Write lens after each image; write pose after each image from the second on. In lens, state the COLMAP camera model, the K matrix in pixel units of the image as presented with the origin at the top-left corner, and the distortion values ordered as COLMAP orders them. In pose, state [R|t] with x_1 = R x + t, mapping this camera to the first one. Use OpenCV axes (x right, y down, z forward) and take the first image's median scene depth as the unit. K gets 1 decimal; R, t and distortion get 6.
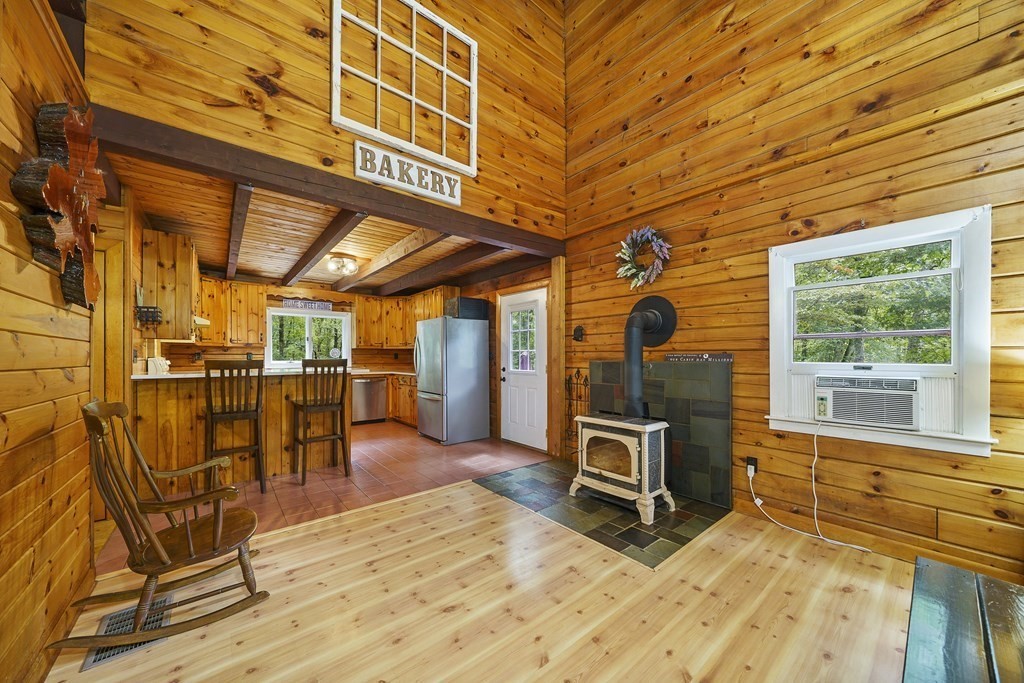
lens RADIAL K [[359.0, 0, 511.7], [0, 359.0, 357.6], [0, 0, 1]] dist [-0.006015, -0.000103]
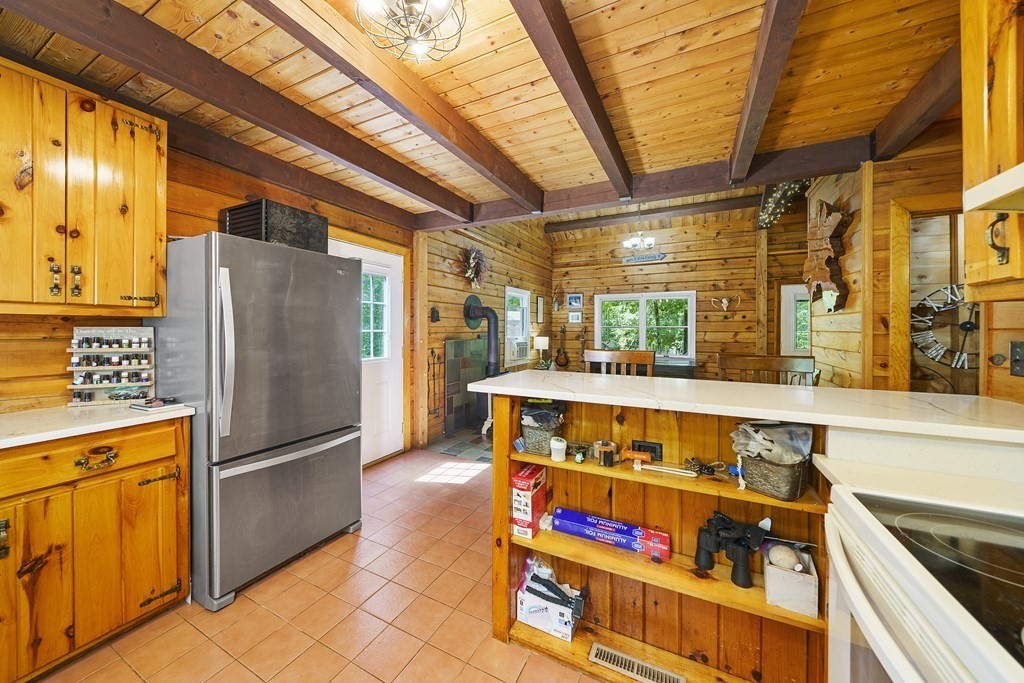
lens RADIAL K [[359.0, 0, 508.1], [0, 359.0, 328.2], [0, 0, 1]] dist [-0.006015, -0.000103]
pose [[-0.397426, 0.001065, 0.917634, -1.213120], [0.001050, 0.999999, -0.000706, -0.038541], [-0.917634, 0.000683, -0.397427, 1.716331]]
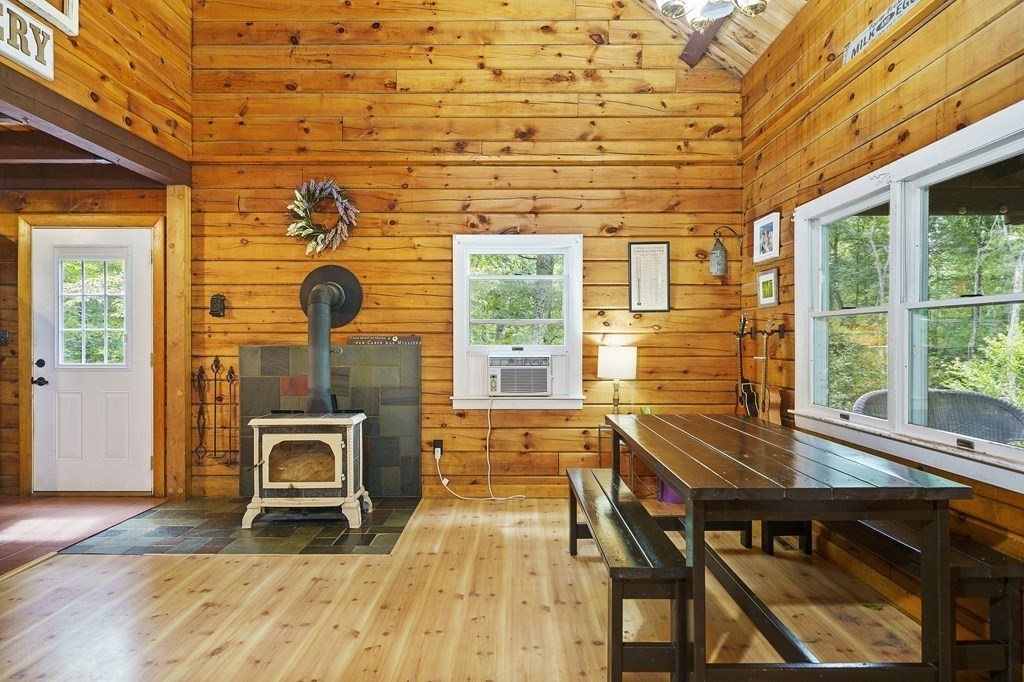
lens RADIAL K [[608.7, 0, 510.6], [0, 608.7, 342.8], [0, 0, 1]] dist [-0.004029, -0.000371]
pose [[0.636598, -0.001410, 0.771194, -0.493714], [0.001854, 0.999998, 0.000298, 0.006098], [-0.771193, 0.001240, 0.636600, -0.232582]]
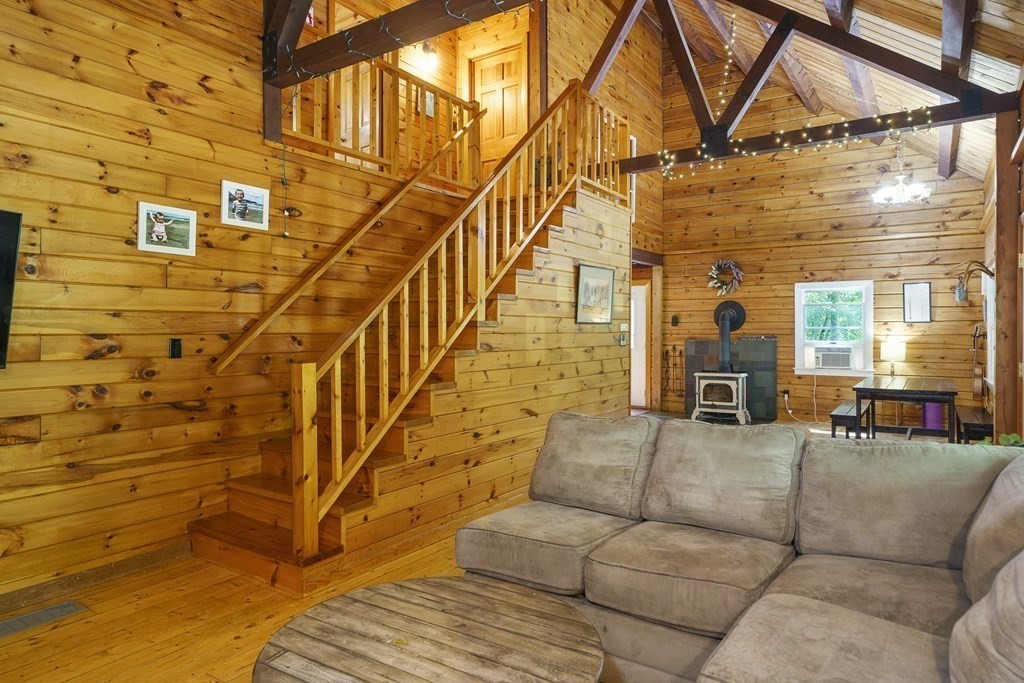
lens RADIAL K [[608.7, 0, 518.0], [0, 608.7, 331.5], [0, 0, 1]] dist [-0.004029, -0.000371]
pose [[0.956378, 0.001711, 0.292126, -1.598910], [-0.001146, 0.999997, -0.002107, -0.026530], [-0.292129, 0.001680, 0.956378, -1.639369]]
